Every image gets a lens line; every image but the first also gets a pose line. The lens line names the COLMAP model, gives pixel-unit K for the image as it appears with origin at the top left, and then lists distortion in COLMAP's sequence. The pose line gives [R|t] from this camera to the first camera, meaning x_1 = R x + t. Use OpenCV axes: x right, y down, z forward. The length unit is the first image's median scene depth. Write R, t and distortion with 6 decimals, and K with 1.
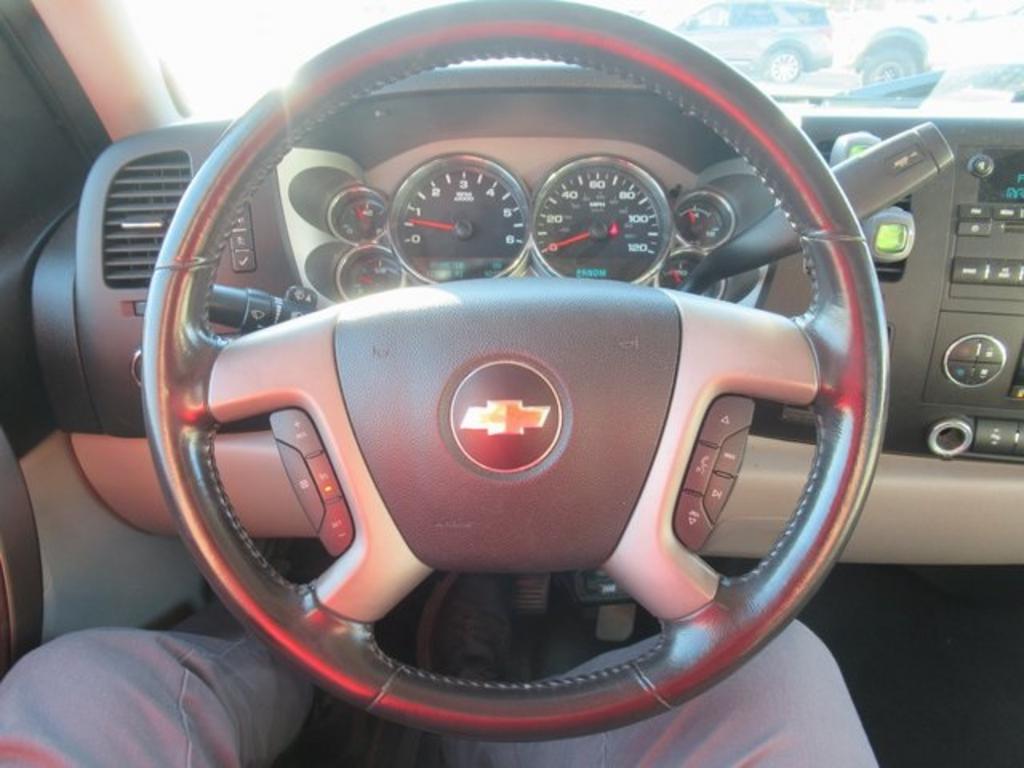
lens RADIAL K [[788.8, 0, 512.0], [0, 788.8, 384.0], [0, 0, 1]] dist [-0.013117, -0.004479]
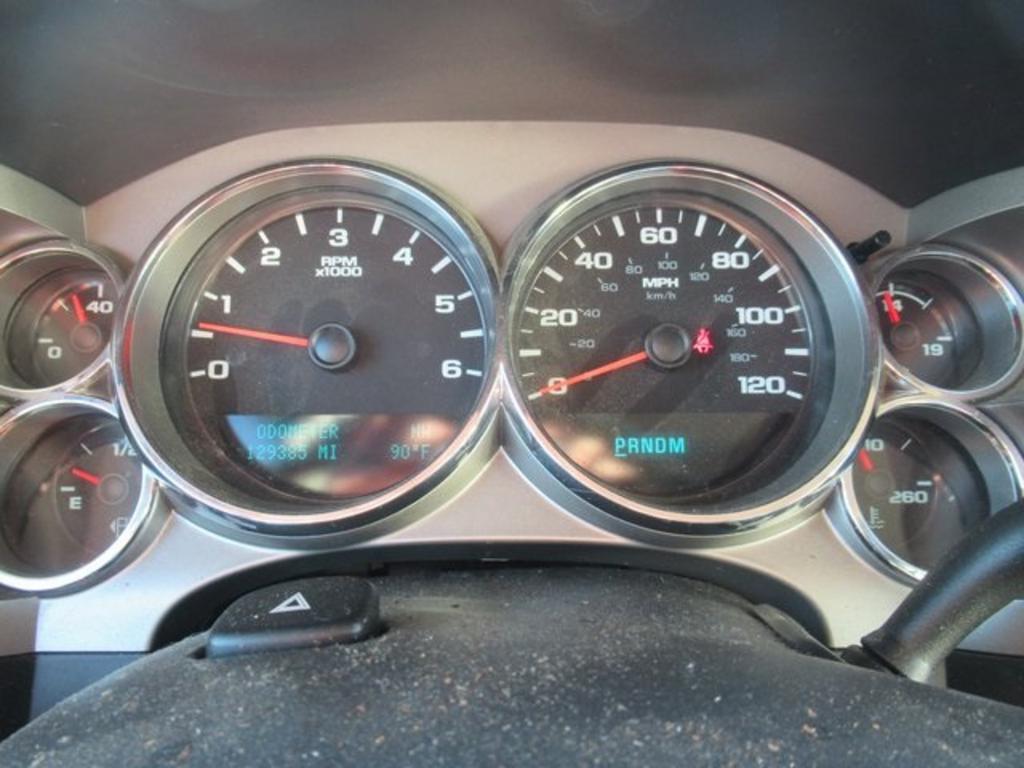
lens RADIAL K [[788.8, 0, 512.0], [0, 788.8, 384.0], [0, 0, 1]] dist [-0.013117, -0.004479]
pose [[0.999354, -0.012577, 0.033666, 0.015131], [0.015700, 0.995433, -0.094160, -0.136534], [-0.032328, 0.094627, 0.994988, 0.593703]]
